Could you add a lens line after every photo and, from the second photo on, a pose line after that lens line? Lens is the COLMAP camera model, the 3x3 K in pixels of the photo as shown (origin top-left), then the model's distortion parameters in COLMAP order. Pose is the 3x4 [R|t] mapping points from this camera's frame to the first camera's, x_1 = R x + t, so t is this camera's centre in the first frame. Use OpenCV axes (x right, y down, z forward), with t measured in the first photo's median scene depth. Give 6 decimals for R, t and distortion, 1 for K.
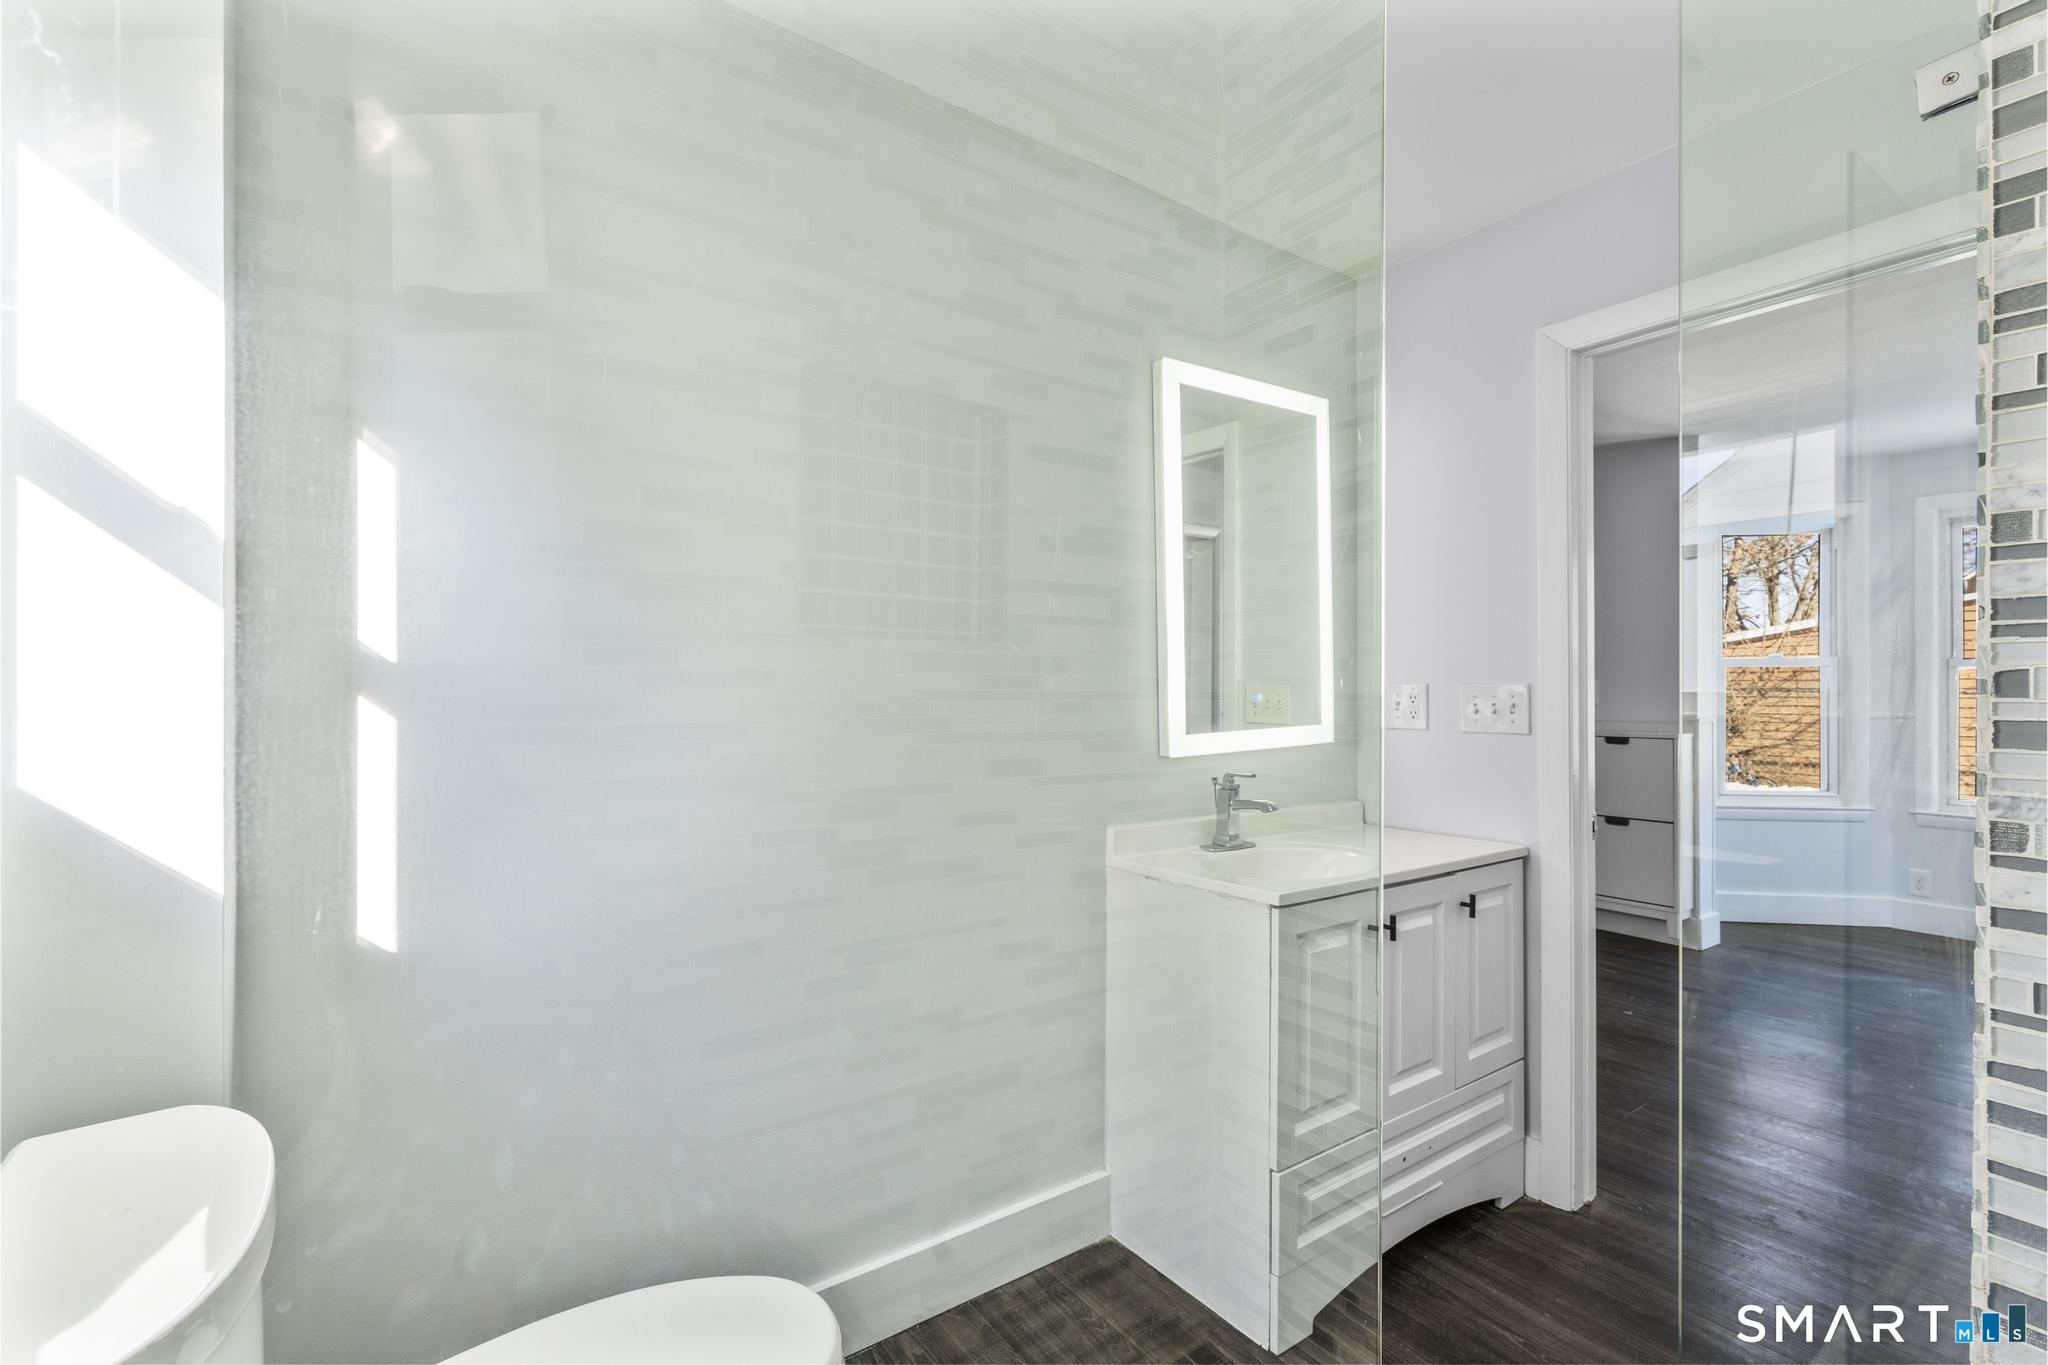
lens RADIAL K [[917.8, 0, 1018.6], [0, 917.8, 683.1], [0, 0, 1]] dist [-0.005506, 0.002413]
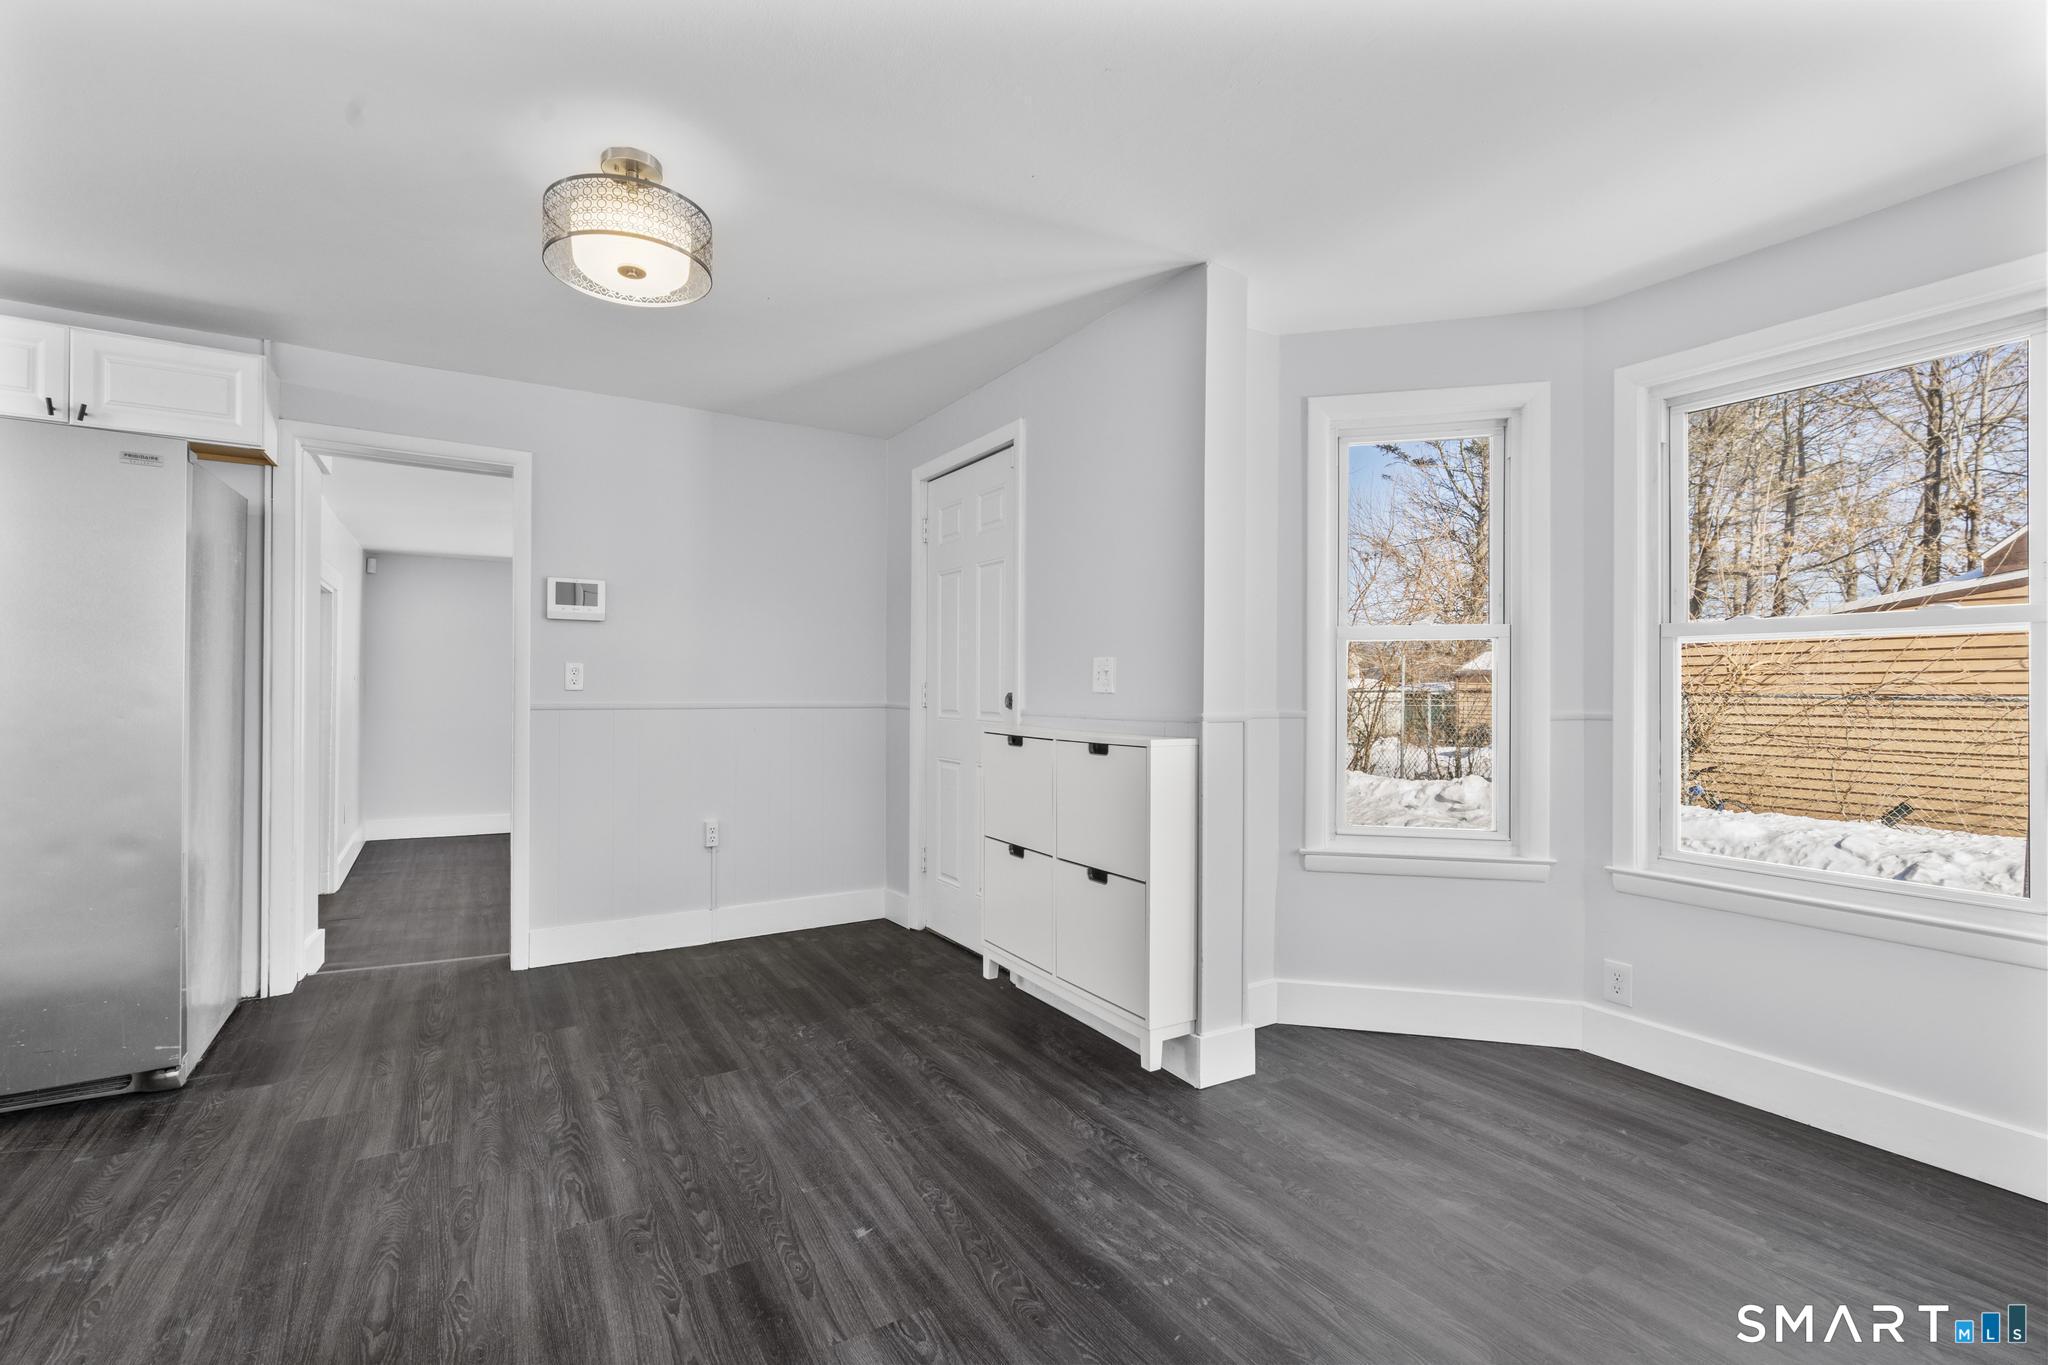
lens RADIAL K [[917.8, 0, 1018.5], [0, 917.8, 686.6], [0, 0, 1]] dist [-0.005506, 0.002413]
pose [[0.997303, 0.007458, -0.073019, 0.614368], [-0.007744, 0.999963, -0.003638, 0.020765], [0.072989, 0.004193, 0.997324, 0.340486]]
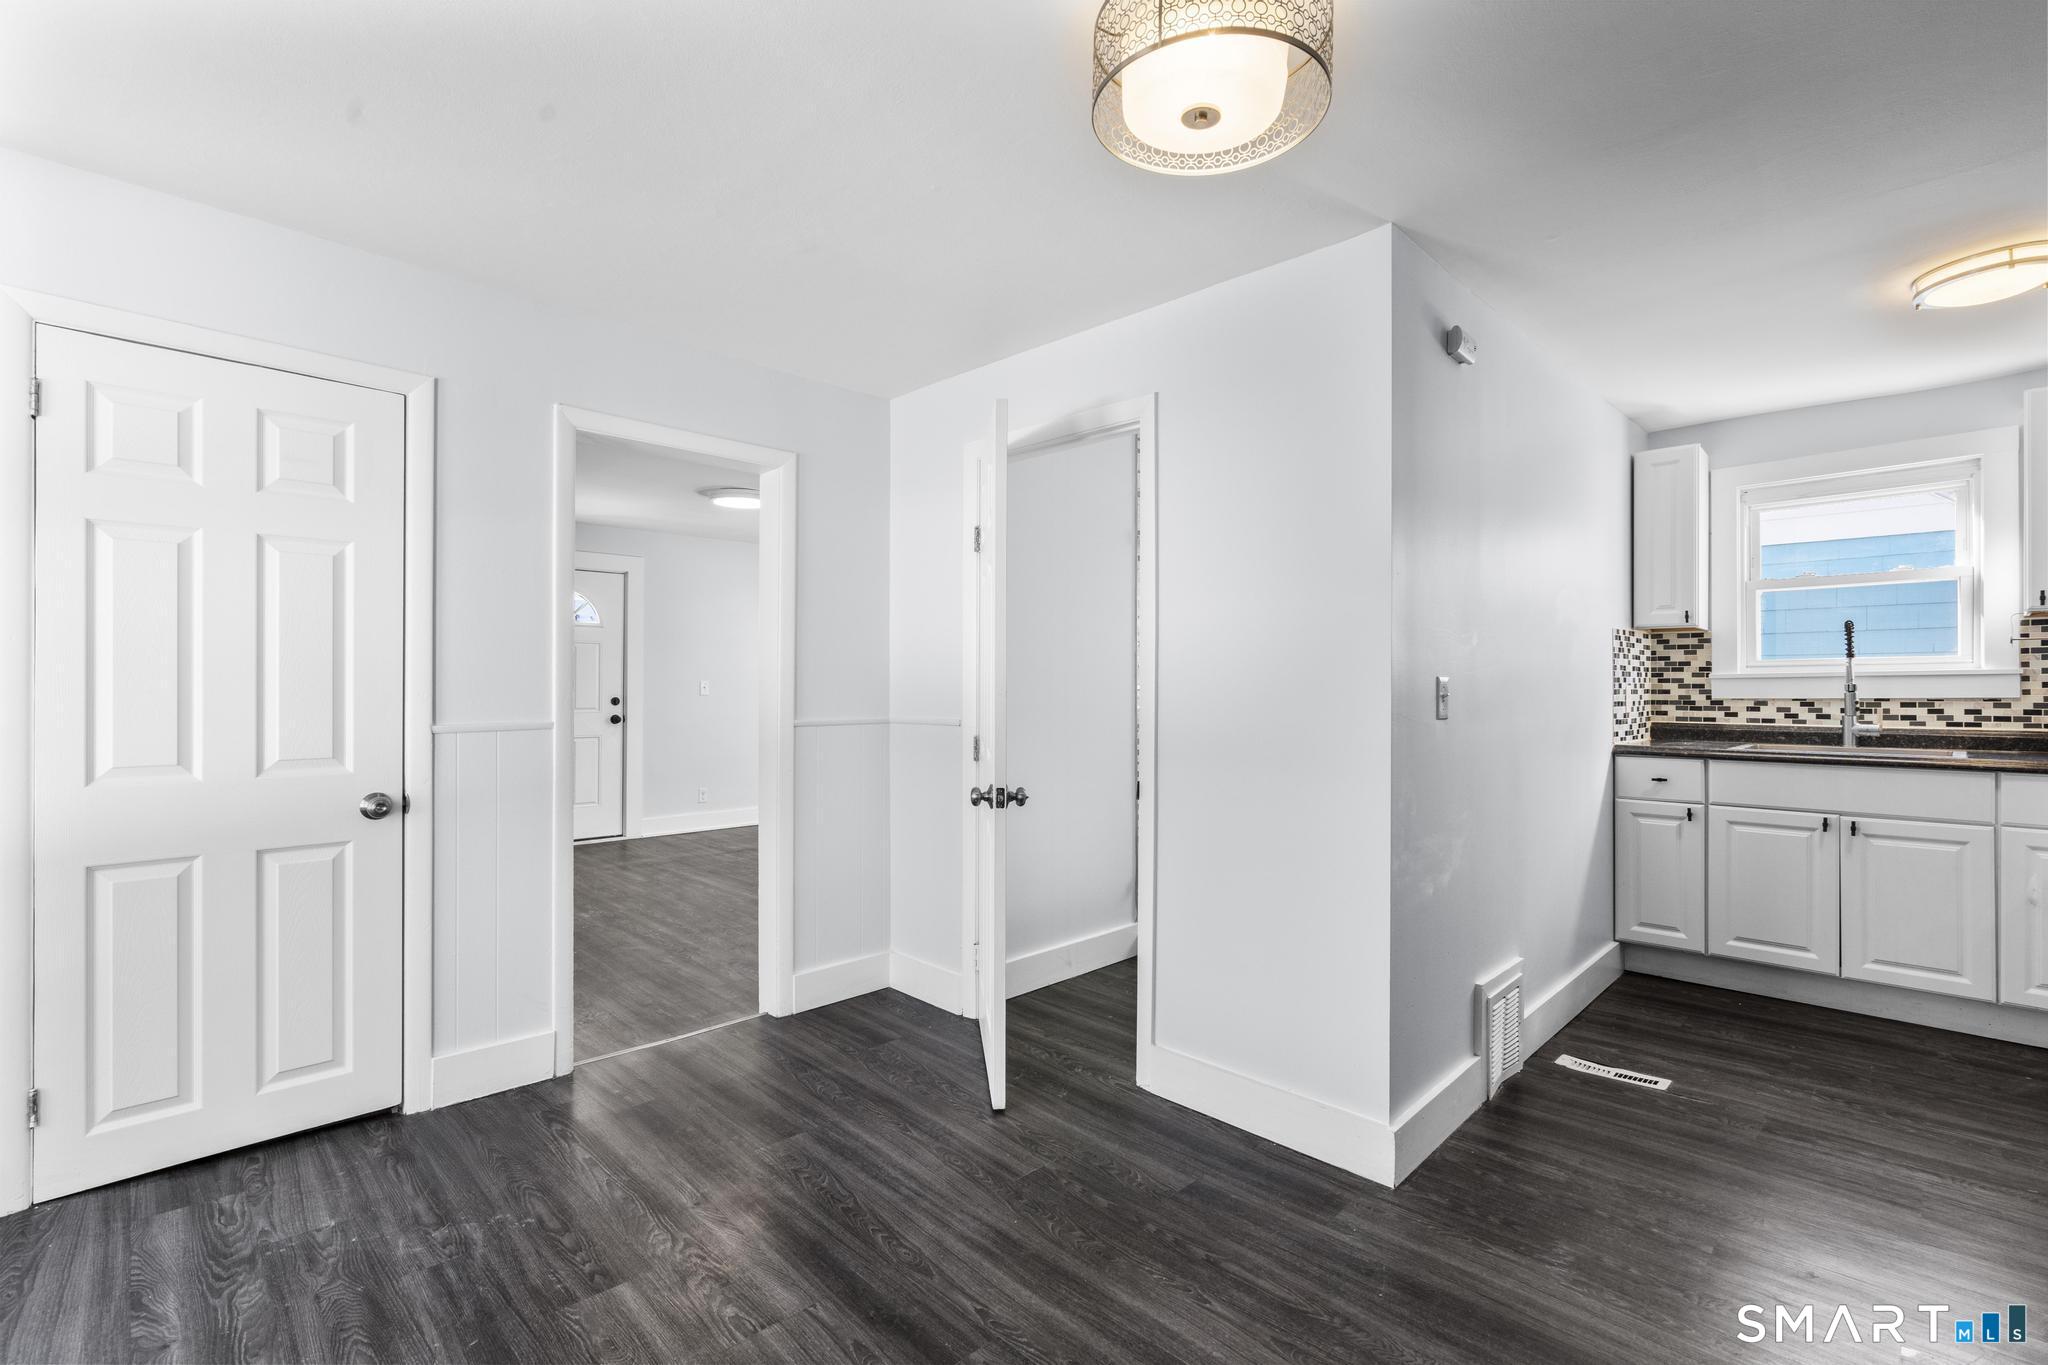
lens RADIAL K [[917.8, 0, 1017.8], [0, 917.8, 683.5], [0, 0, 1]] dist [-0.005506, 0.002413]
pose [[-0.987248, -0.002796, -0.159167, 0.494491], [-0.001624, 0.999971, -0.007492, 0.009236], [0.159184, -0.007138, -0.987223, 1.106421]]
